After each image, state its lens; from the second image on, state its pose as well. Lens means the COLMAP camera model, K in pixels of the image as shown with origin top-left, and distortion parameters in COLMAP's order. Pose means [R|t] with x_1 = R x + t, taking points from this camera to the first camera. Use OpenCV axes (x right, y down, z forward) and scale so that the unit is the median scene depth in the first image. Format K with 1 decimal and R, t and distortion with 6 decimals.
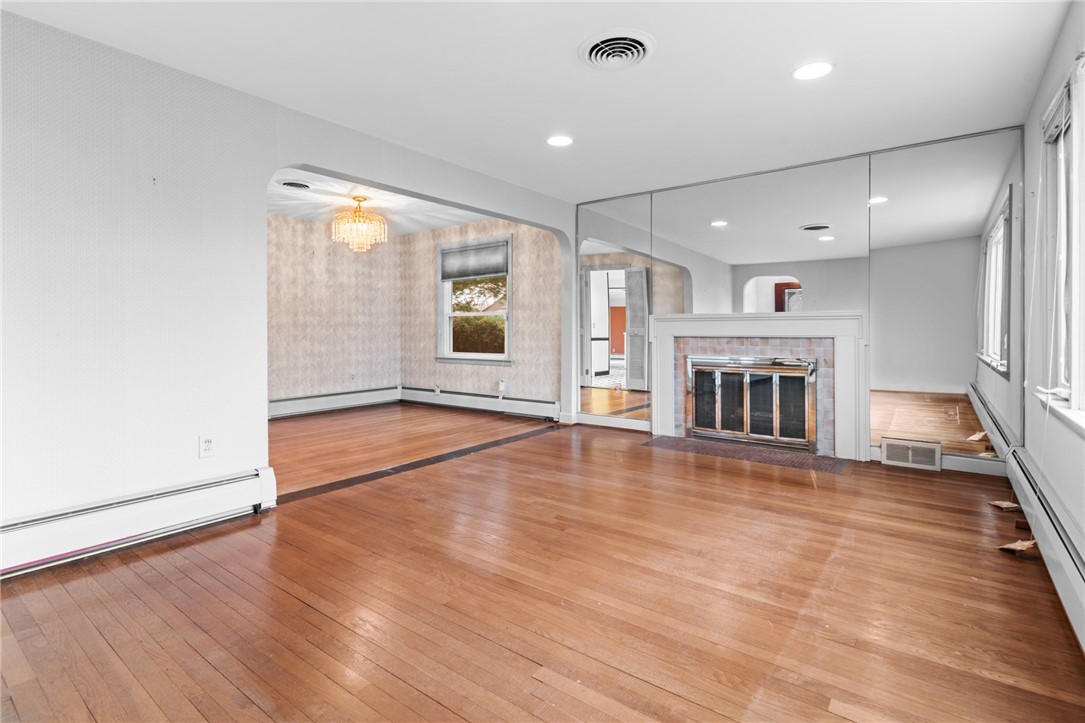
lens RADIAL K [[519.3, 0, 547.4], [0, 519.3, 335.1], [0, 0, 1]] dist [0.002277, 0.000260]
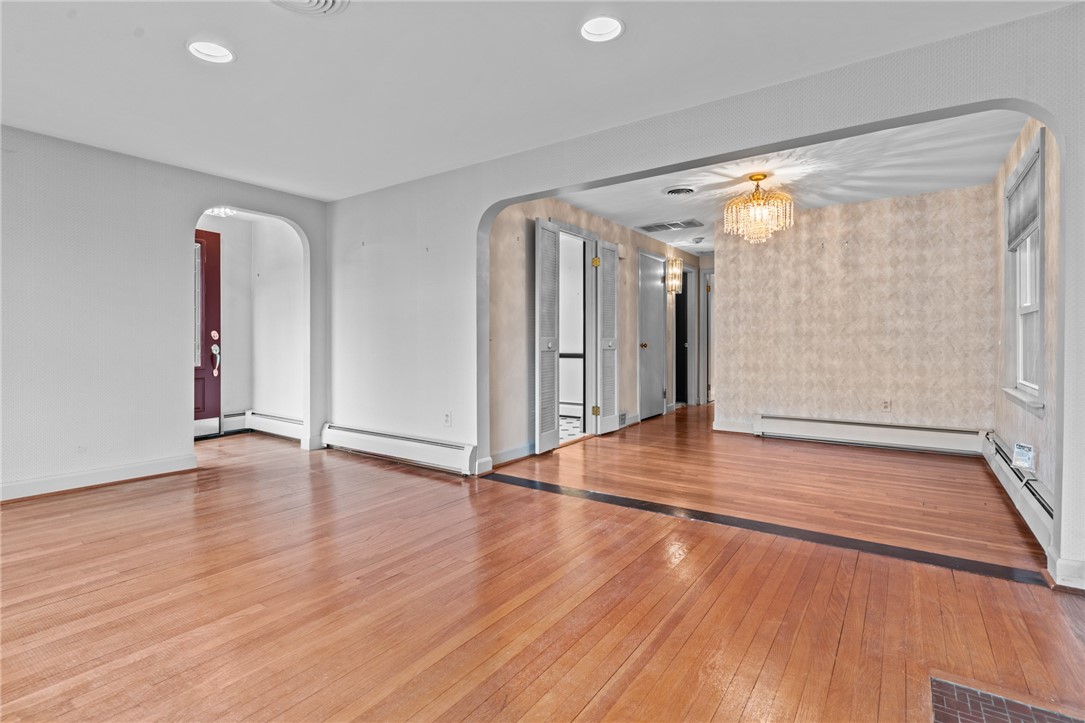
lens RADIAL K [[519.3, 0, 522.6], [0, 519.3, 337.9], [0, 0, 1]] dist [0.002277, 0.000260]
pose [[0.026437, -0.005601, -0.999635, 0.388528], [-0.008087, 0.999950, -0.005817, -0.004696], [0.999618, 0.008238, 0.026390, 0.548047]]
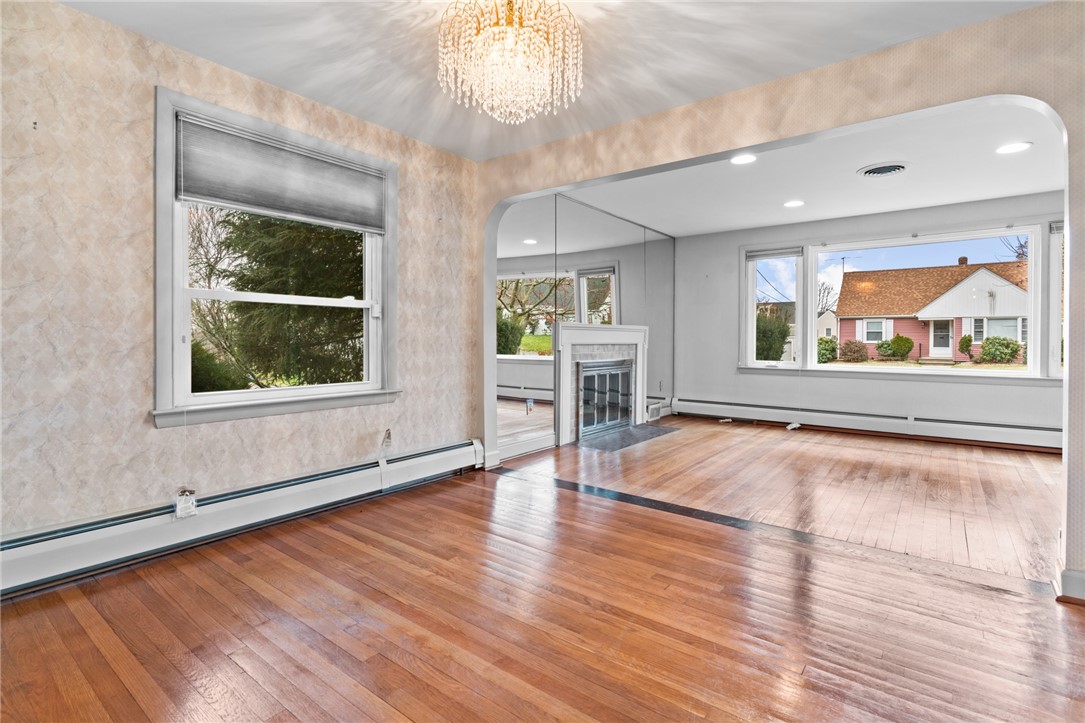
lens RADIAL K [[519.3, 0, 545.7], [0, 519.3, 342.7], [0, 0, 1]] dist [0.002277, 0.000260]
pose [[0.018412, -0.010026, 0.999780, -0.635236], [-0.000359, 0.999950, 0.010034, -0.008849], [-0.999830, -0.000544, 0.018407, 0.842051]]
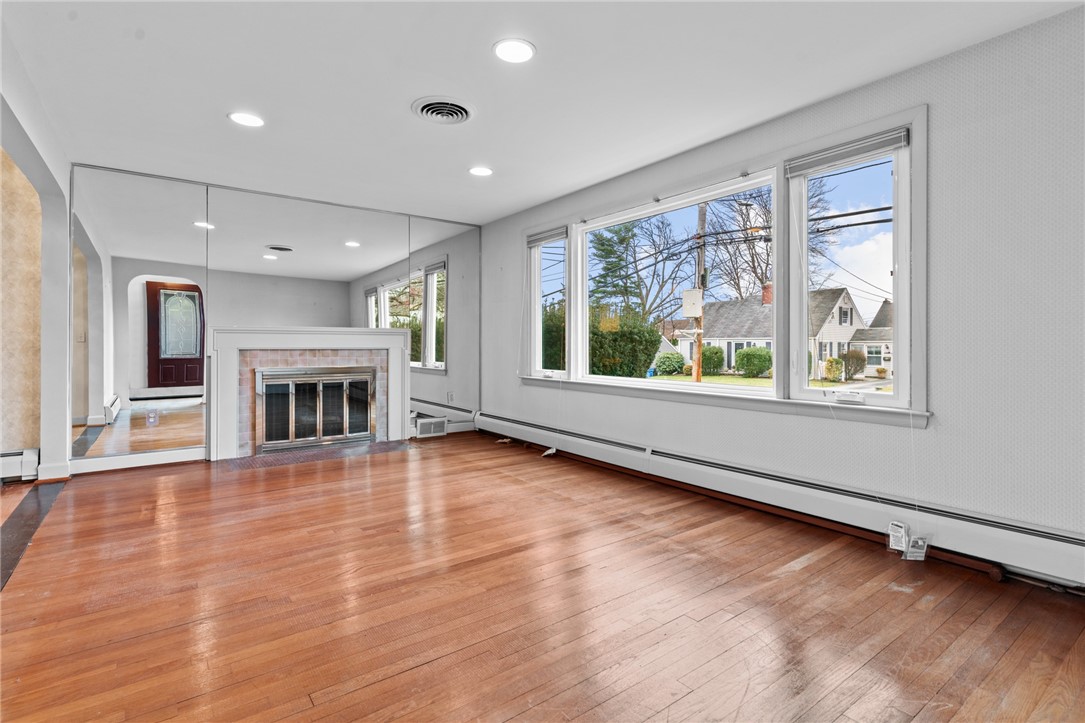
lens RADIAL K [[519.3, 0, 530.1], [0, 519.3, 348.5], [0, 0, 1]] dist [0.002277, 0.000260]
pose [[0.298034, -0.007816, 0.954523, -0.398571], [0.004209, 0.999968, 0.006873, -0.002905], [-0.954546, 0.001969, 0.298057, 0.185830]]
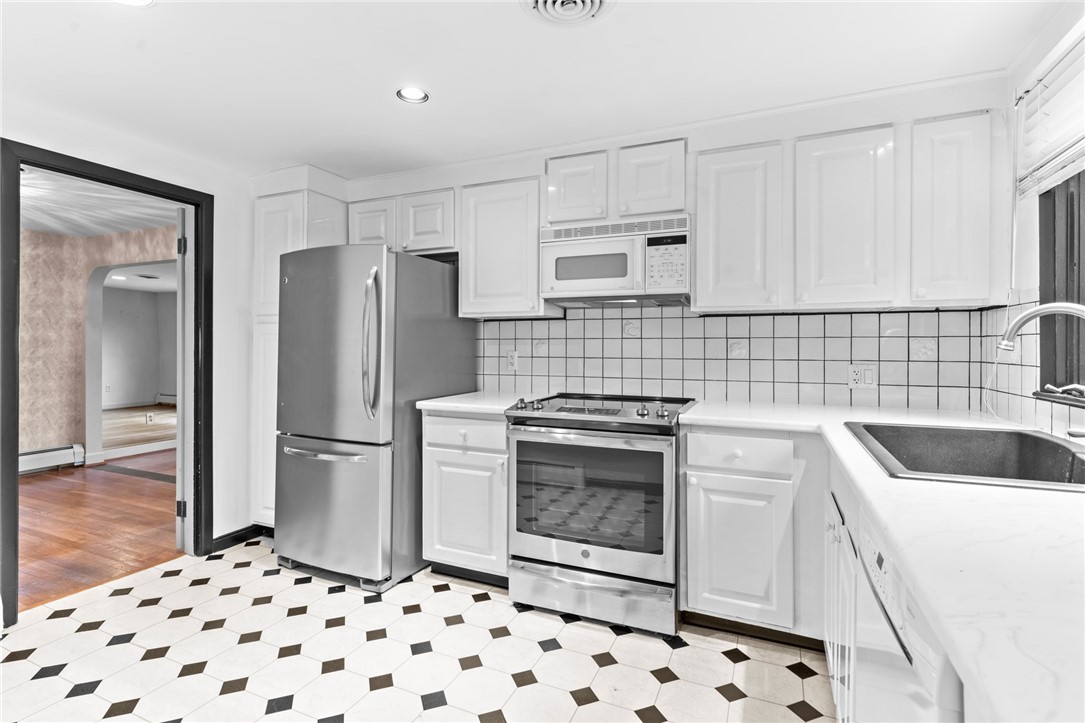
lens RADIAL K [[519.3, 0, 545.5], [0, 519.3, 342.7], [0, 0, 1]] dist [0.002277, 0.000260]
pose [[-0.215576, -0.001052, 0.976487, -1.017694], [0.002892, 0.999994, 0.001716, -0.051733], [-0.976483, 0.003193, -0.215572, 0.354970]]
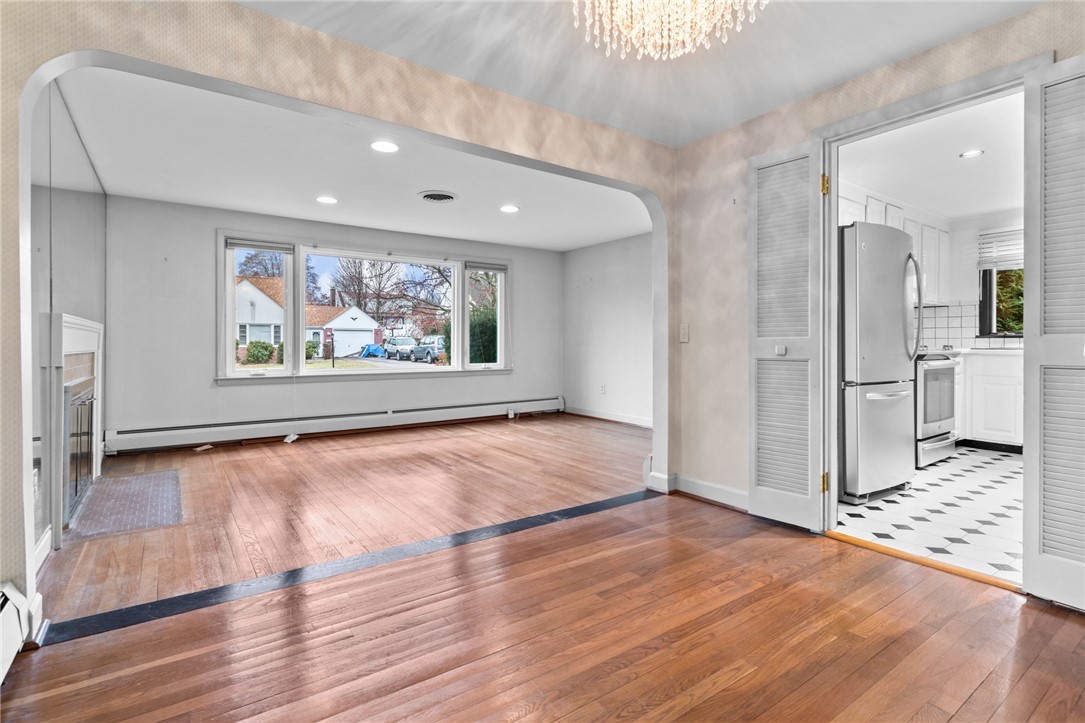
lens RADIAL K [[519.3, 0, 532.6], [0, 519.3, 347.5], [0, 0, 1]] dist [0.002277, 0.000260]
pose [[-0.948532, -0.004402, 0.316650, -0.330305], [-0.000898, 0.999937, 0.011214, -0.009757], [-0.316679, 0.010352, -0.948476, 1.115569]]
